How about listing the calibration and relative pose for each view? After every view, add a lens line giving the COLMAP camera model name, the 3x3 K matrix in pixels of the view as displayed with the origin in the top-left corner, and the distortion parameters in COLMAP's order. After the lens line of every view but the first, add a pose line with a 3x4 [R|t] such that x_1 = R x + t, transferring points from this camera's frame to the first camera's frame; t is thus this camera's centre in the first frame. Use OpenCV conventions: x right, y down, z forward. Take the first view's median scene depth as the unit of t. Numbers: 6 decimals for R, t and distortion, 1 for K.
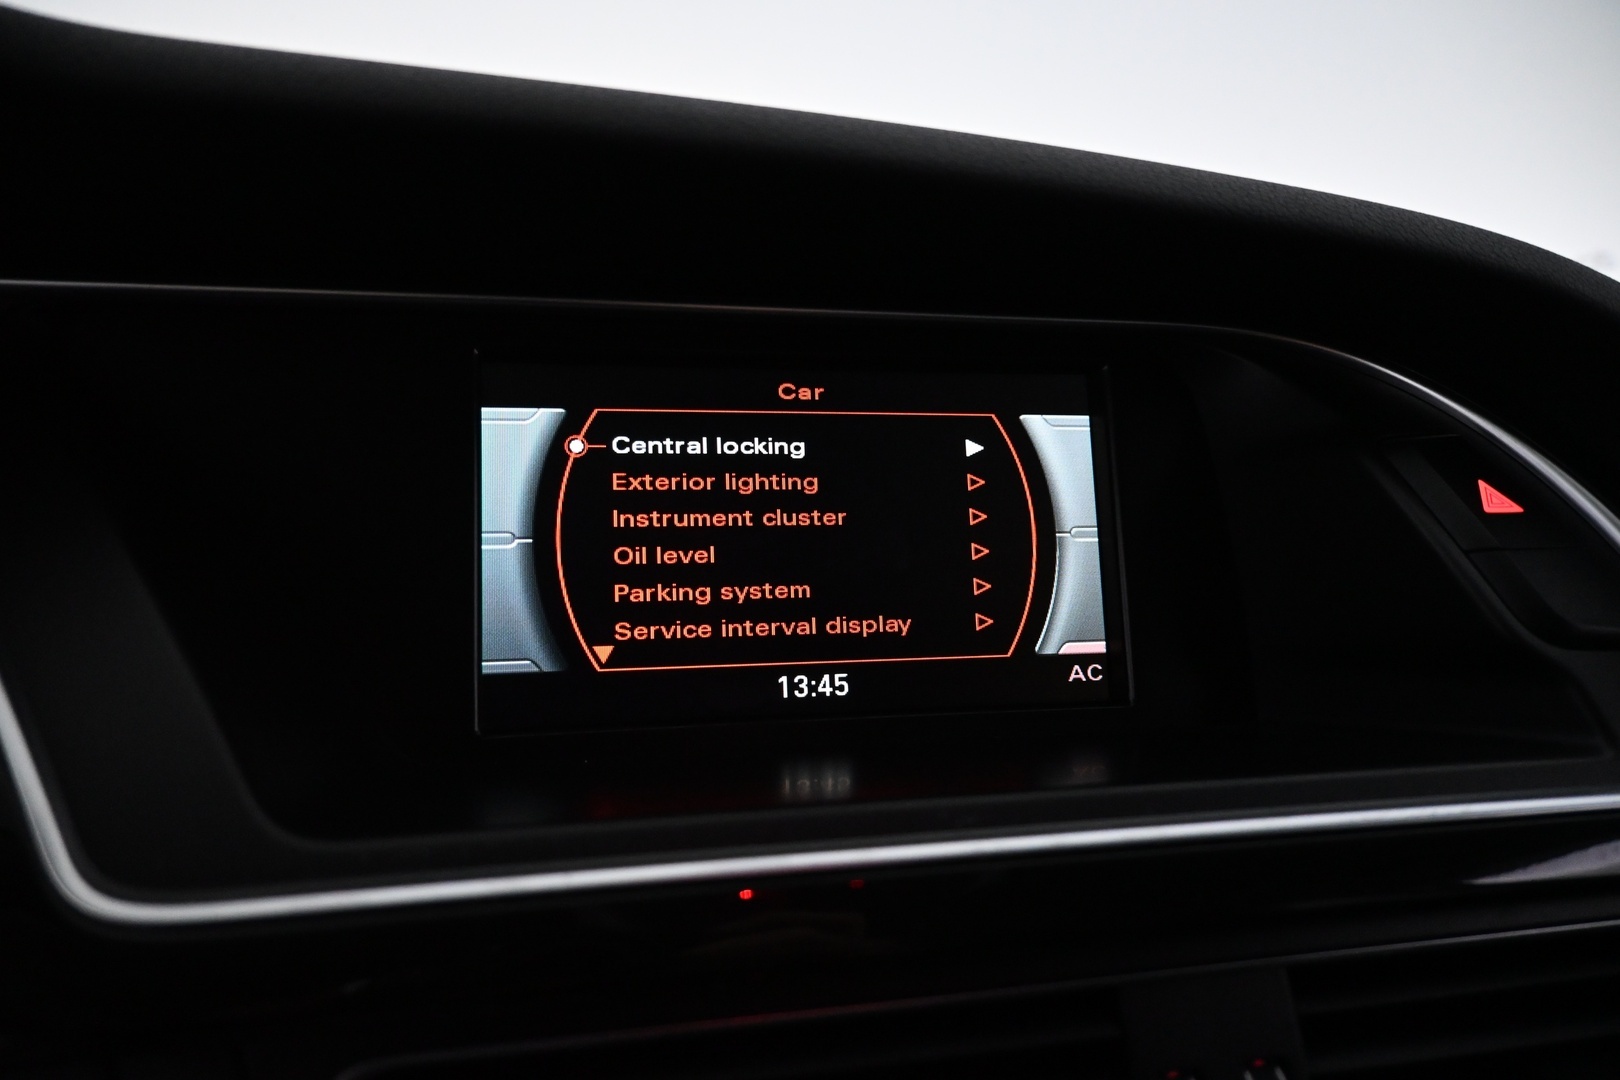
lens RADIAL K [[1143.0, 0, 812.4], [0, 1143.0, 550.8], [0, 0, 1]] dist [0.014922, 0.007378]
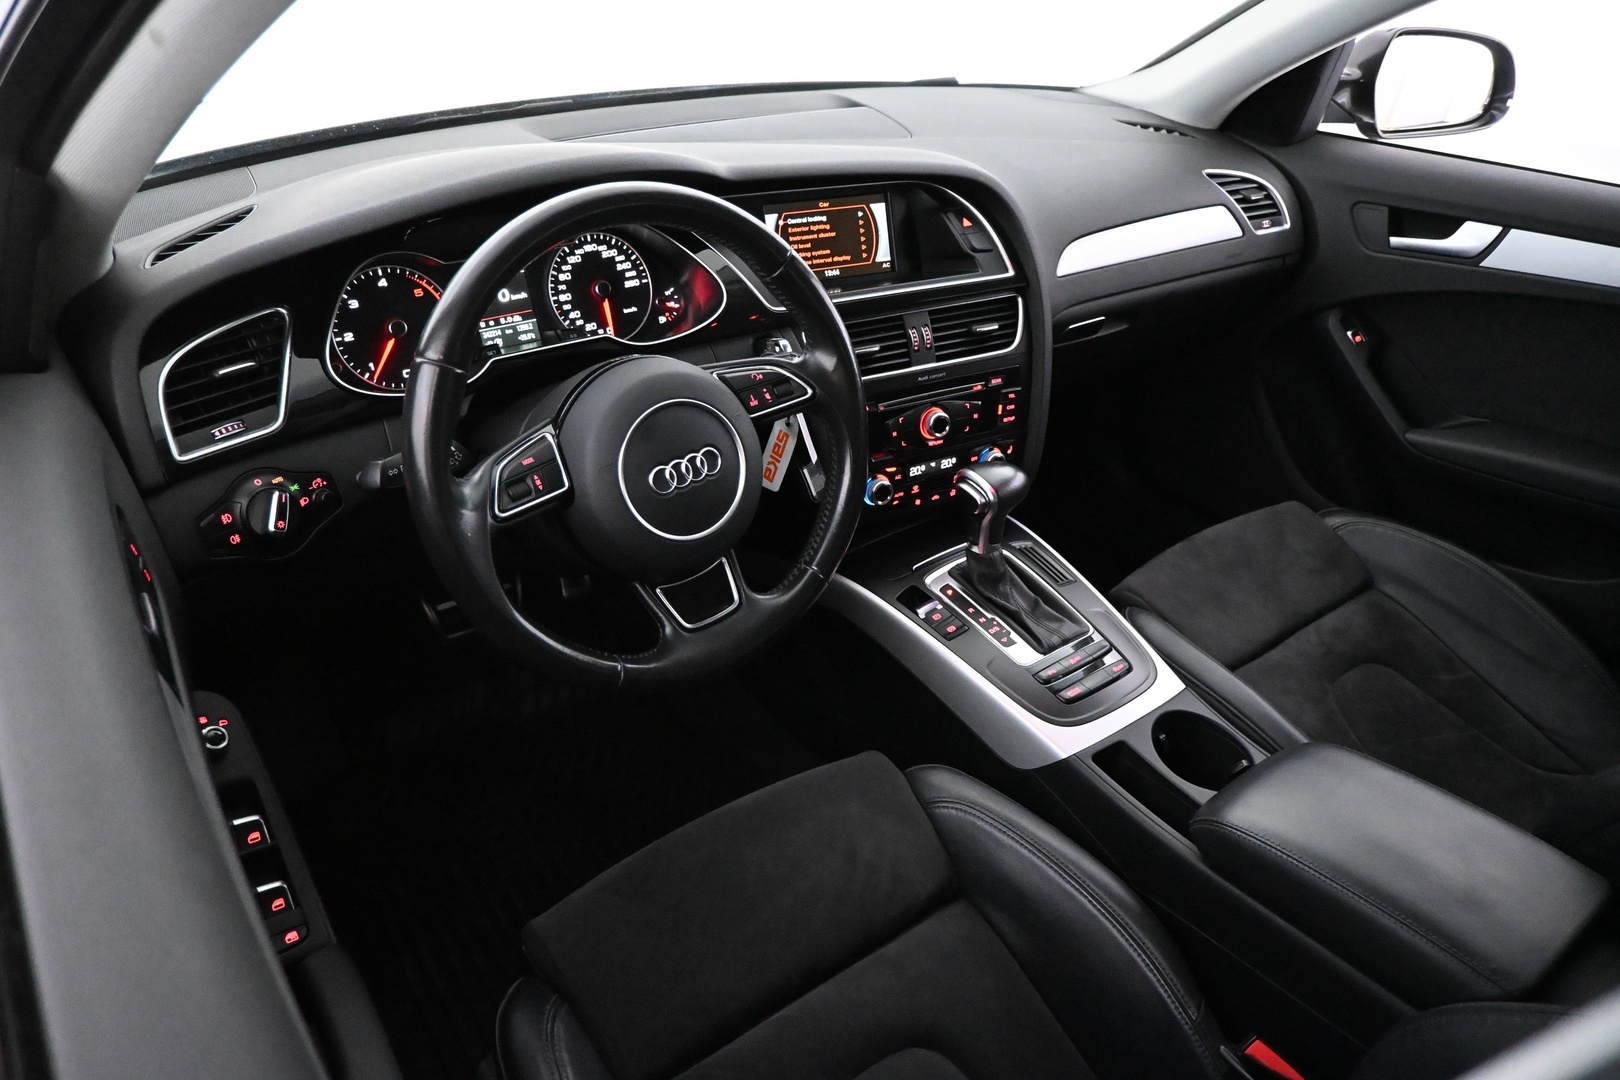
lens RADIAL K [[1143.0, 0, 820.5], [0, 1143.0, 516.5], [0, 0, 1]] dist [0.014922, 0.007378]
pose [[0.952826, -0.139454, 0.269582, -1.433954], [0.045677, 0.943966, 0.326868, -0.465255], [-0.300059, -0.299135, 0.905805, -3.470255]]
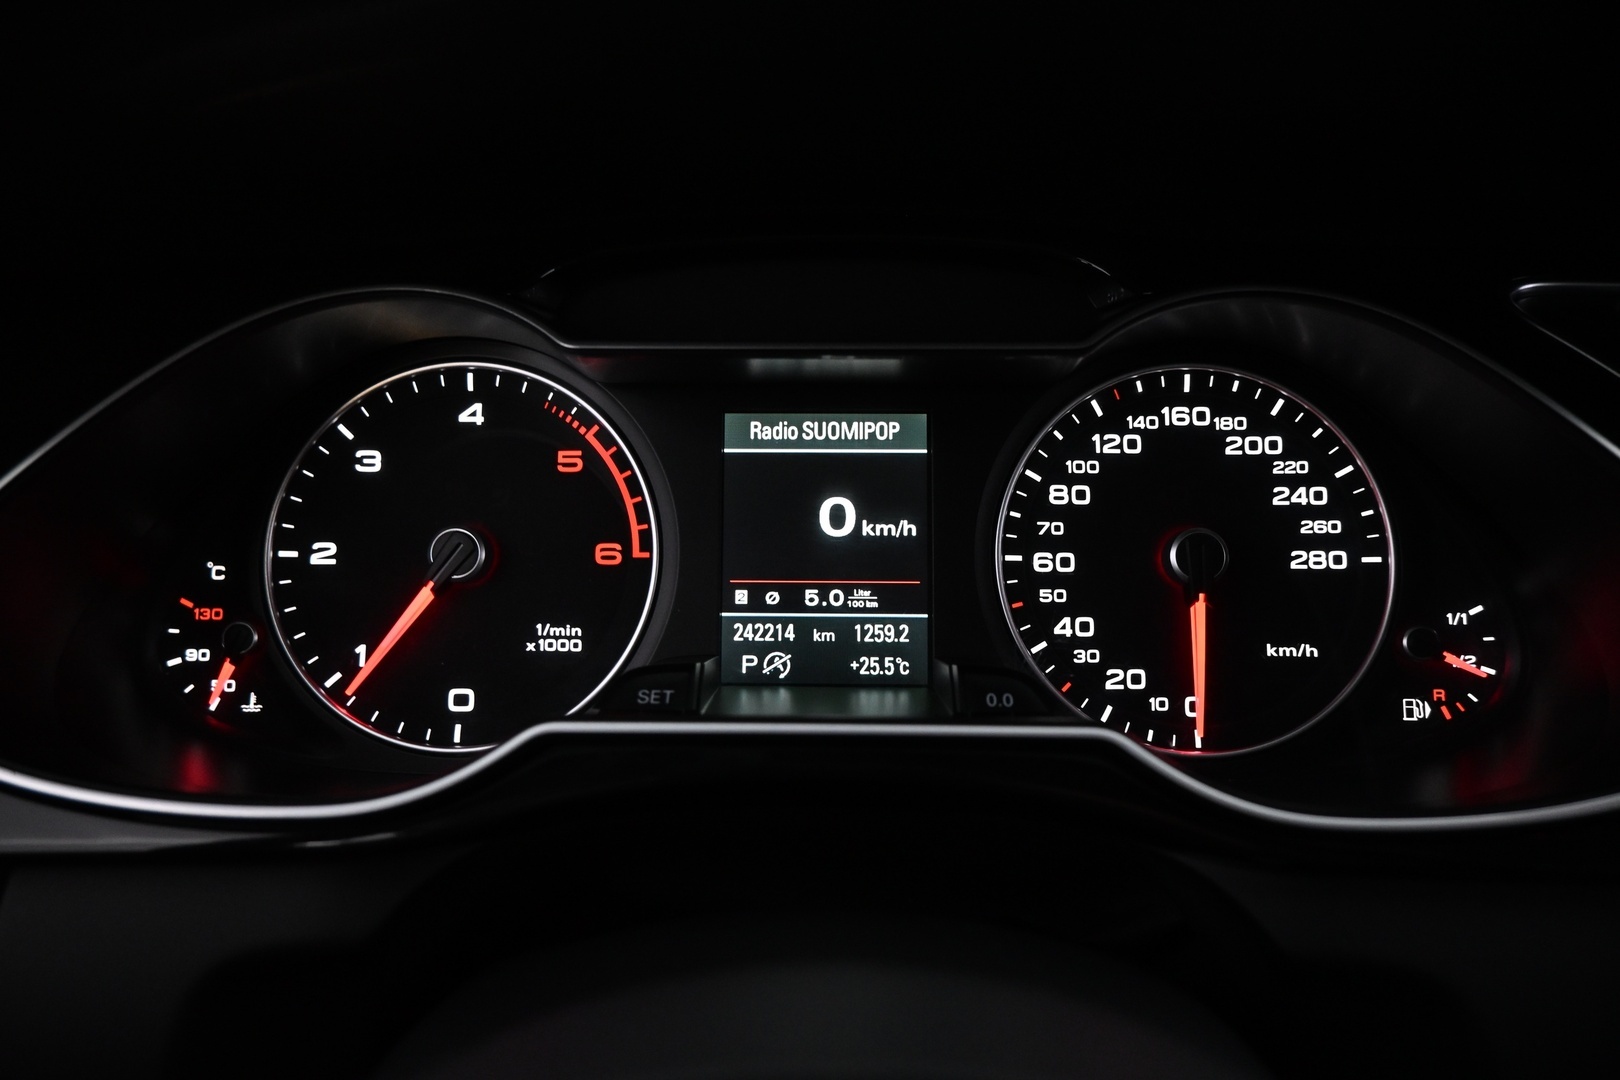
lens RADIAL K [[1143.0, 0, 802.0], [0, 1143.0, 539.7], [0, 0, 1]] dist [0.014922, 0.007378]
pose [[0.936792, 0.078178, -0.341041, -0.930637], [-0.055518, 0.995582, 0.075721, -0.004924], [0.345454, -0.052001, 0.936994, -0.432928]]
